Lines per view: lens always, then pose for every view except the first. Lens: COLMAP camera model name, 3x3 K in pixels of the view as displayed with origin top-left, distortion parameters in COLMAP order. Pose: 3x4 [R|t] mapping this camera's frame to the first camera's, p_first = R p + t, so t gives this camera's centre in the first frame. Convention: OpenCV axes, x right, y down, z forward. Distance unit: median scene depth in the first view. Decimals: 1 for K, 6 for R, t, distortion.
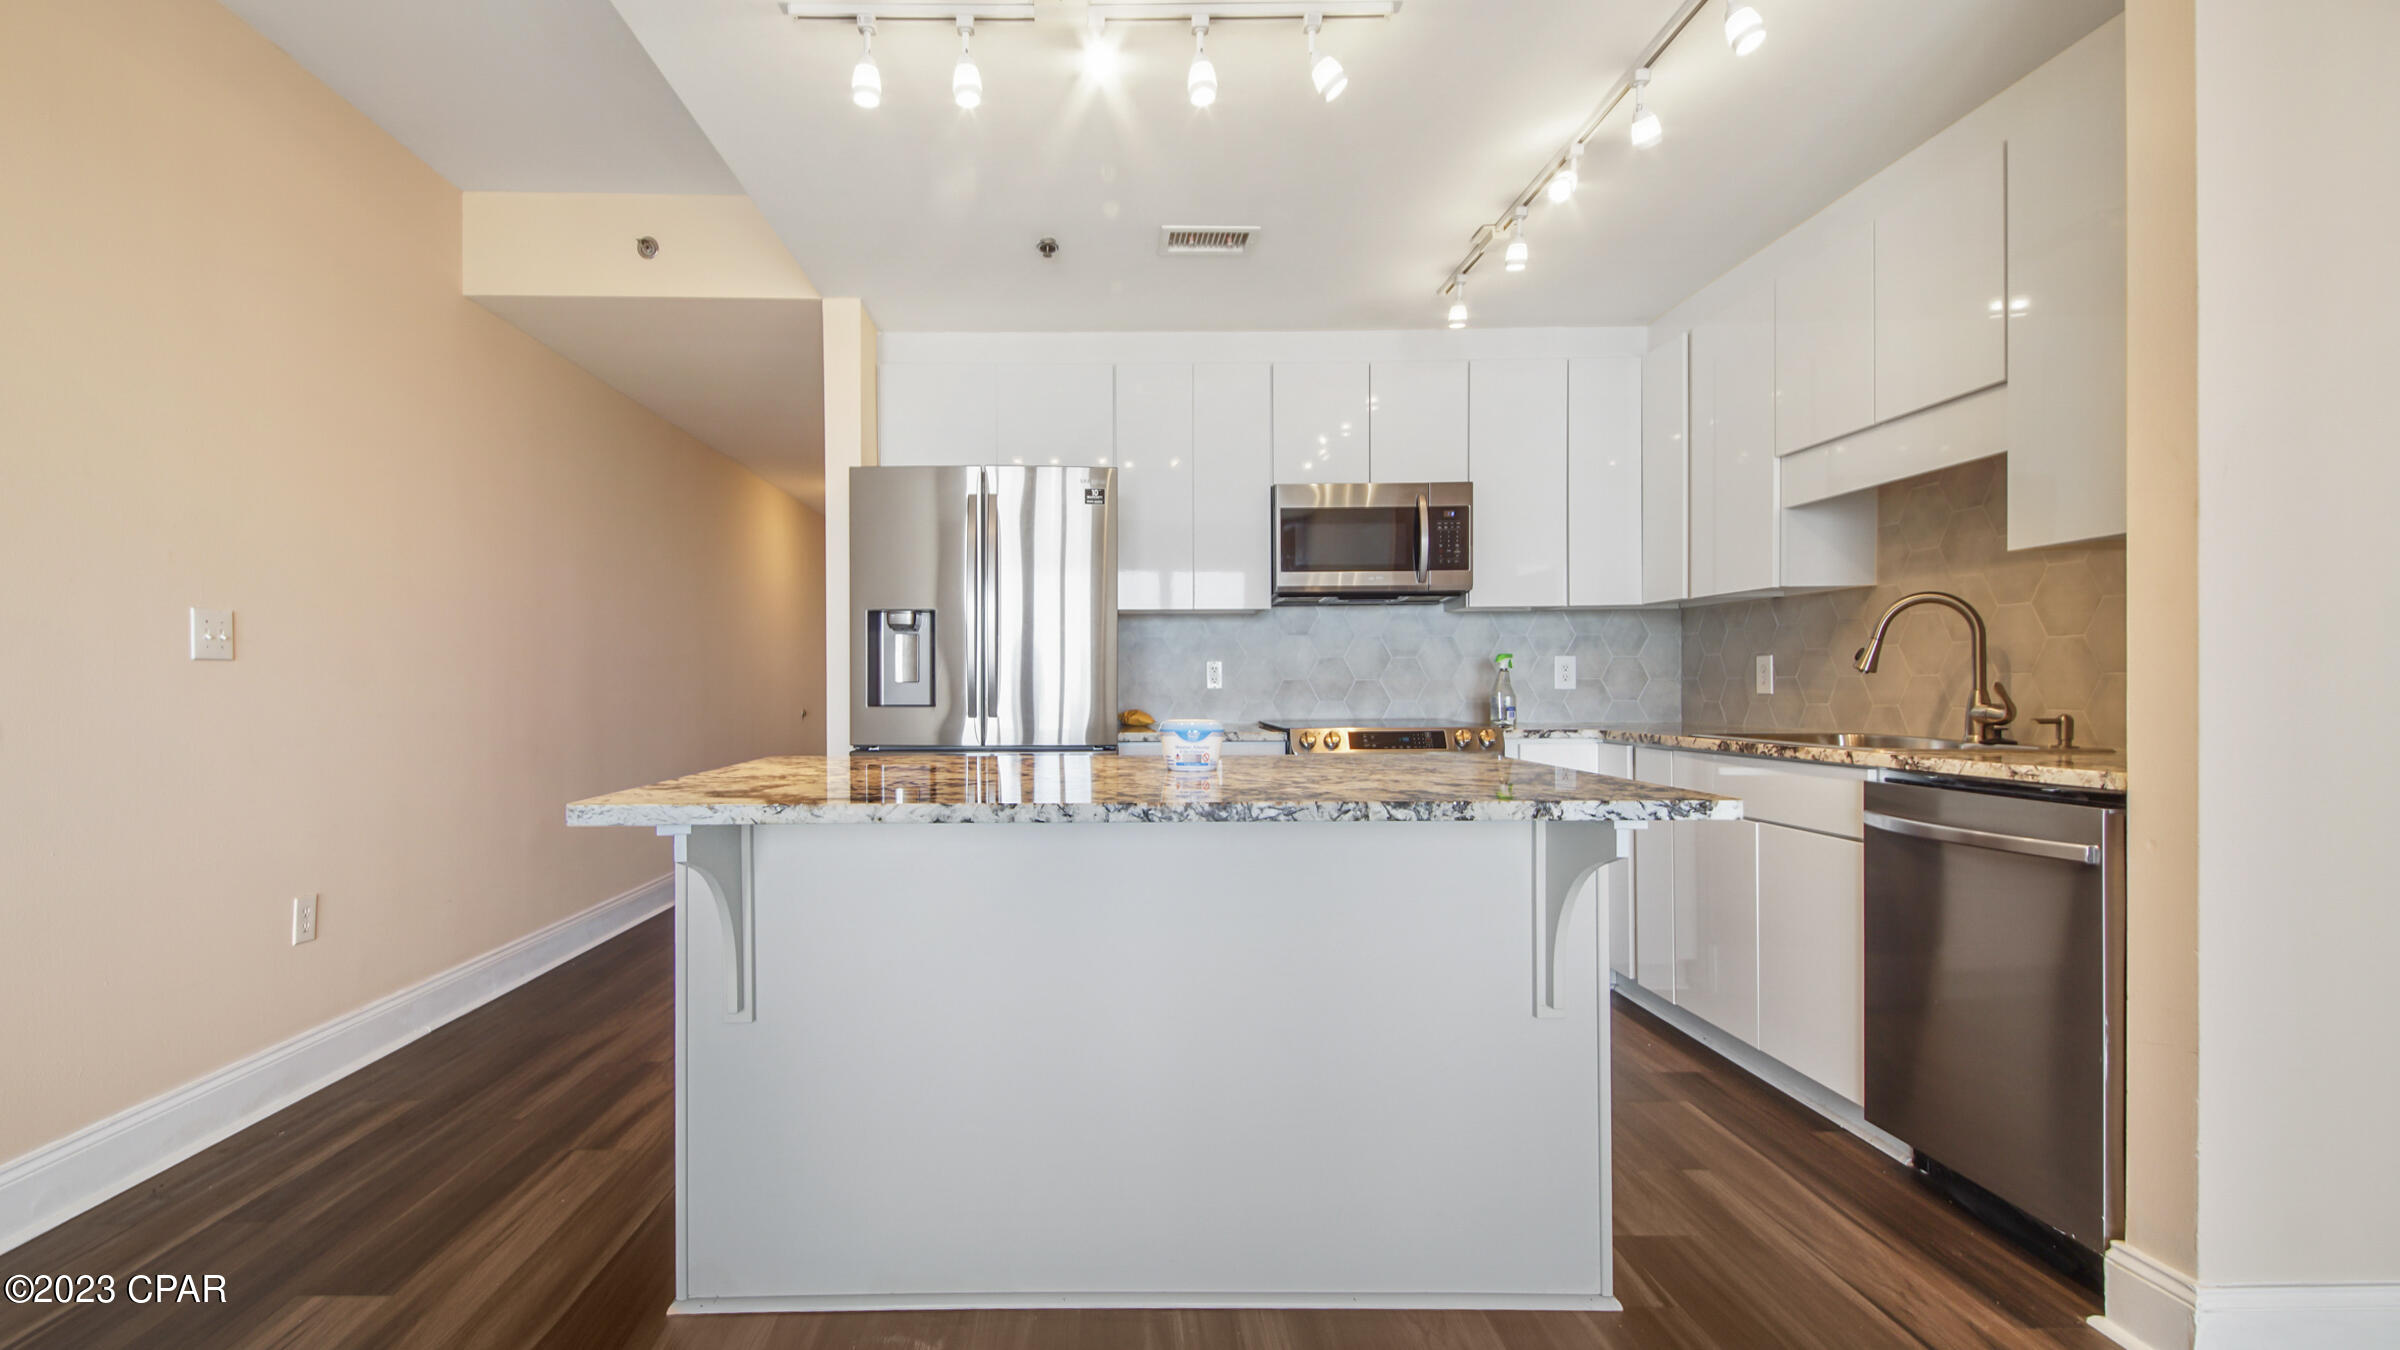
lens RADIAL K [[1122.1, 0, 1200.0], [0, 1122.1, 675.0], [0, 0, 1]] dist [0.002670, 0.000058]
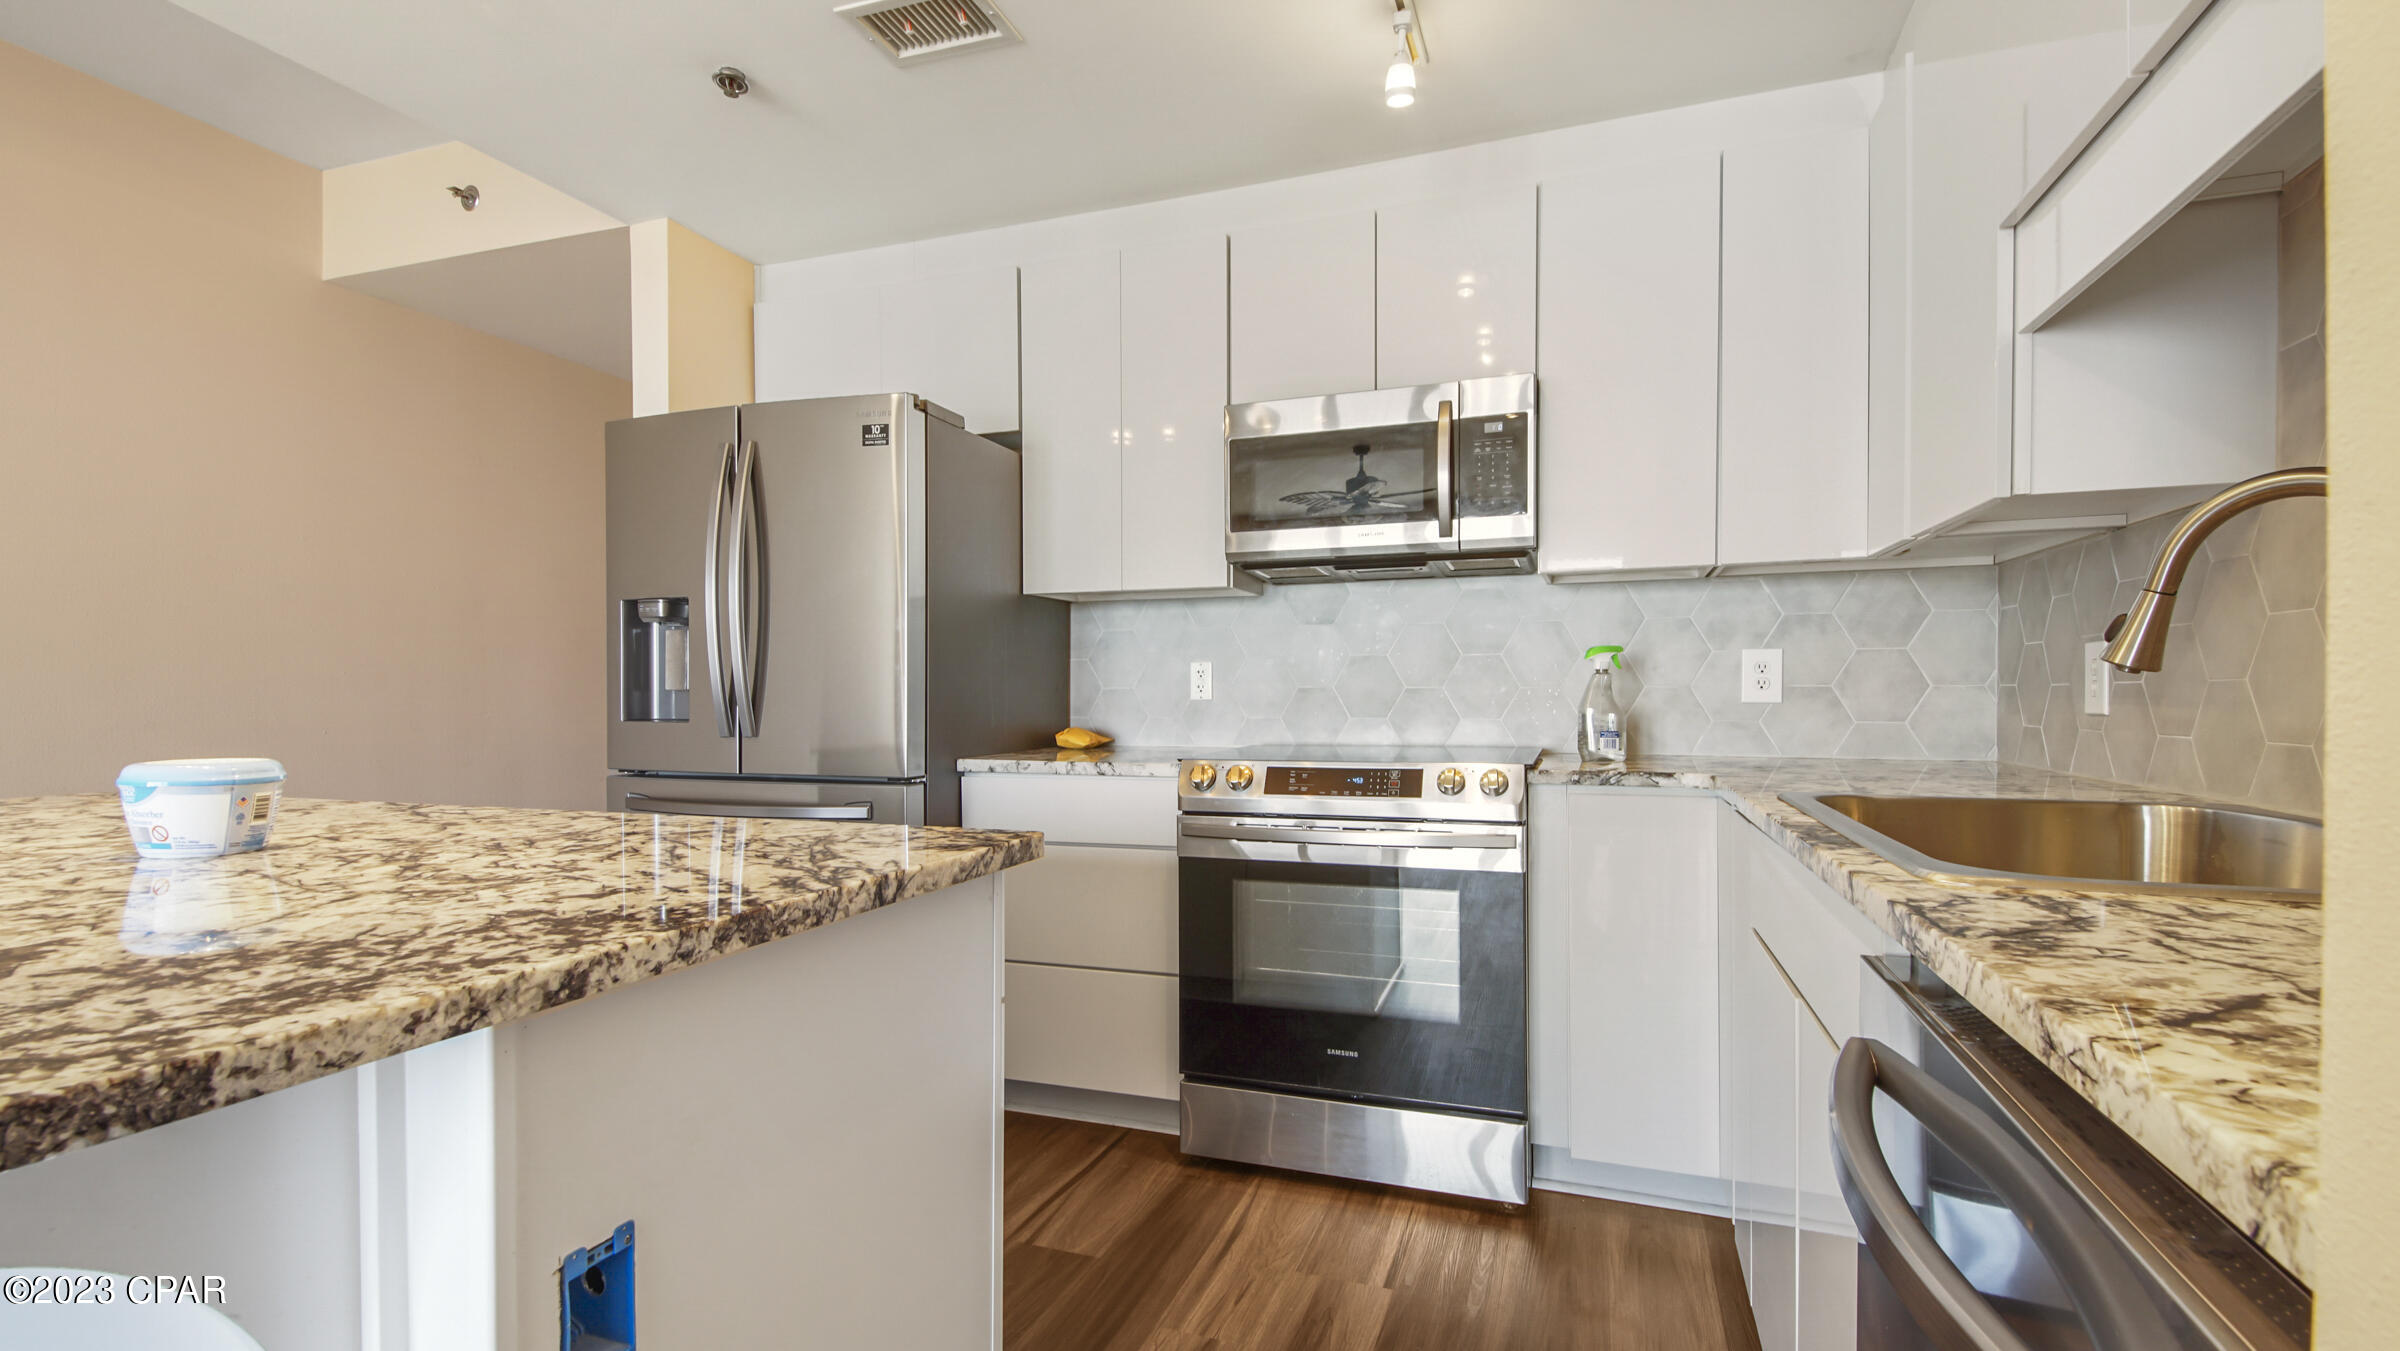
lens RADIAL K [[1122.1, 0, 1200.0], [0, 1122.1, 675.5], [0, 0, 1]] dist [0.002670, 0.000058]
pose [[0.919778, -0.003947, -0.392419, 0.317520], [0.001909, 0.999983, -0.005584, 0.000742], [0.392434, 0.004387, 0.919770, 0.344706]]
